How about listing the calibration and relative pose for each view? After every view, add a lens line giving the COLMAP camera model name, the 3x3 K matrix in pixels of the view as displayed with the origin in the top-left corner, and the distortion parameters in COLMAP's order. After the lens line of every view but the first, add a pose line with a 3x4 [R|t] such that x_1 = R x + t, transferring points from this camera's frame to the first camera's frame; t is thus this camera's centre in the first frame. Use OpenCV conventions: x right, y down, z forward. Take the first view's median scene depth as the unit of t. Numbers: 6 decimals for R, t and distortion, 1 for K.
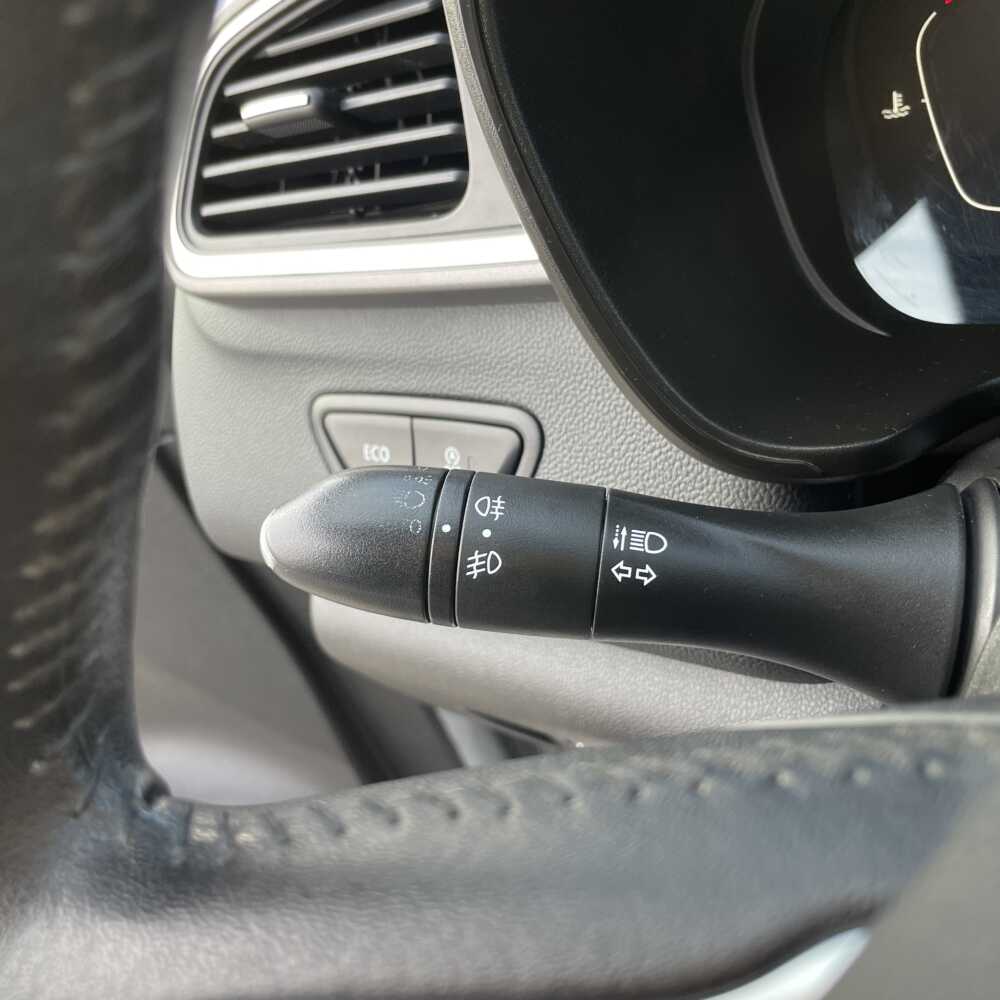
lens RADIAL K [[1009.9, 0, 497.2], [0, 1009.9, 498.9], [0, 0, 1]] dist [0.092495, -0.135525]
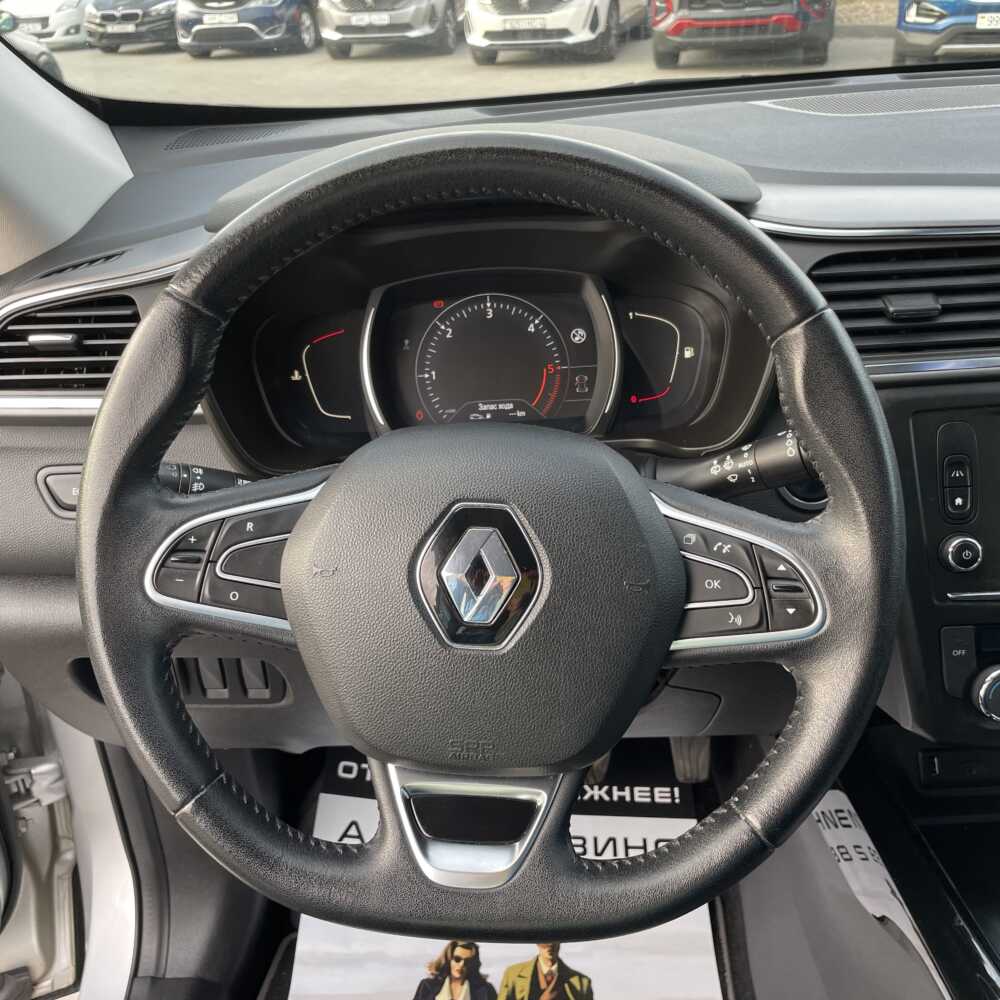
lens RADIAL K [[1017.9, 0, 500.1], [0, 1017.9, 477.0], [0, 0, 1]] dist [0.041693, -0.026096]
pose [[0.814620, 0.077292, 0.574822, -0.672795], [0.082870, 0.965401, -0.247250, 0.561202], [-0.574045, 0.249051, 0.780030, -1.281693]]
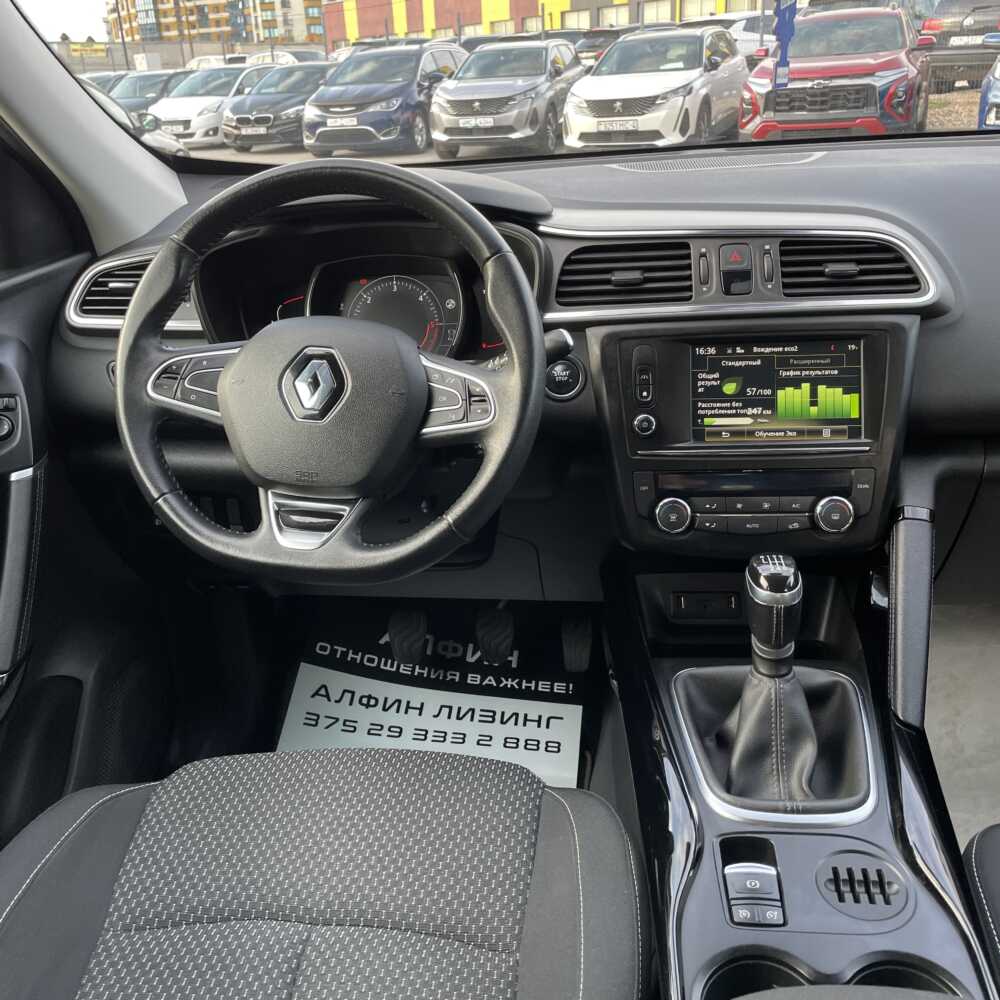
lens RADIAL K [[1002.6, 0, 475.4], [0, 1002.6, 476.7], [0, 0, 1]] dist [0.110276, -0.179409]
pose [[0.868720, 0.161502, 0.468233, -0.714307], [0.003895, 0.943090, -0.332515, 1.564984], [-0.495288, 0.290687, 0.818652, -2.582443]]
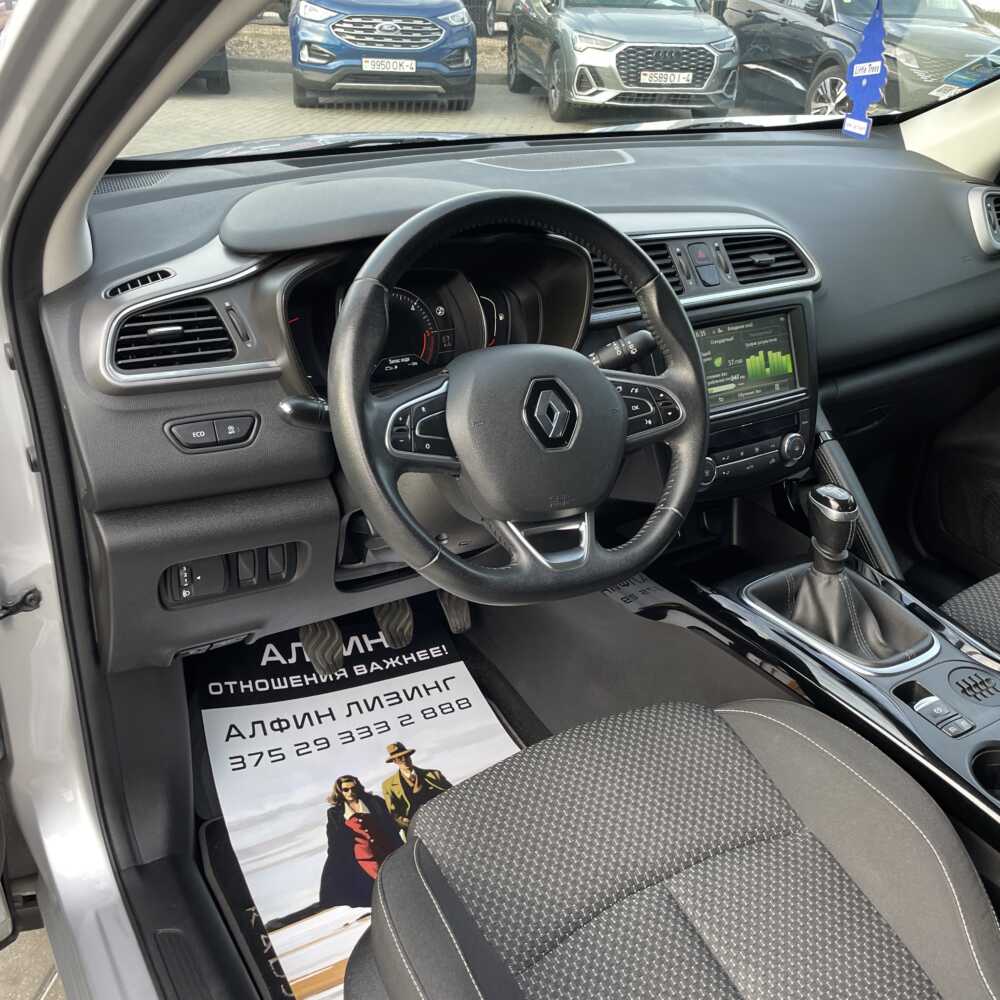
lens RADIAL K [[1009.9, 0, 497.2], [0, 1009.9, 498.9], [0, 0, 1]] dist [0.092495, -0.135525]
pose [[0.419816, -0.029419, 0.907132, -2.697960], [0.351412, 0.926786, -0.132575, 0.917688], [-0.836818, 0.374435, 0.399418, -1.000060]]
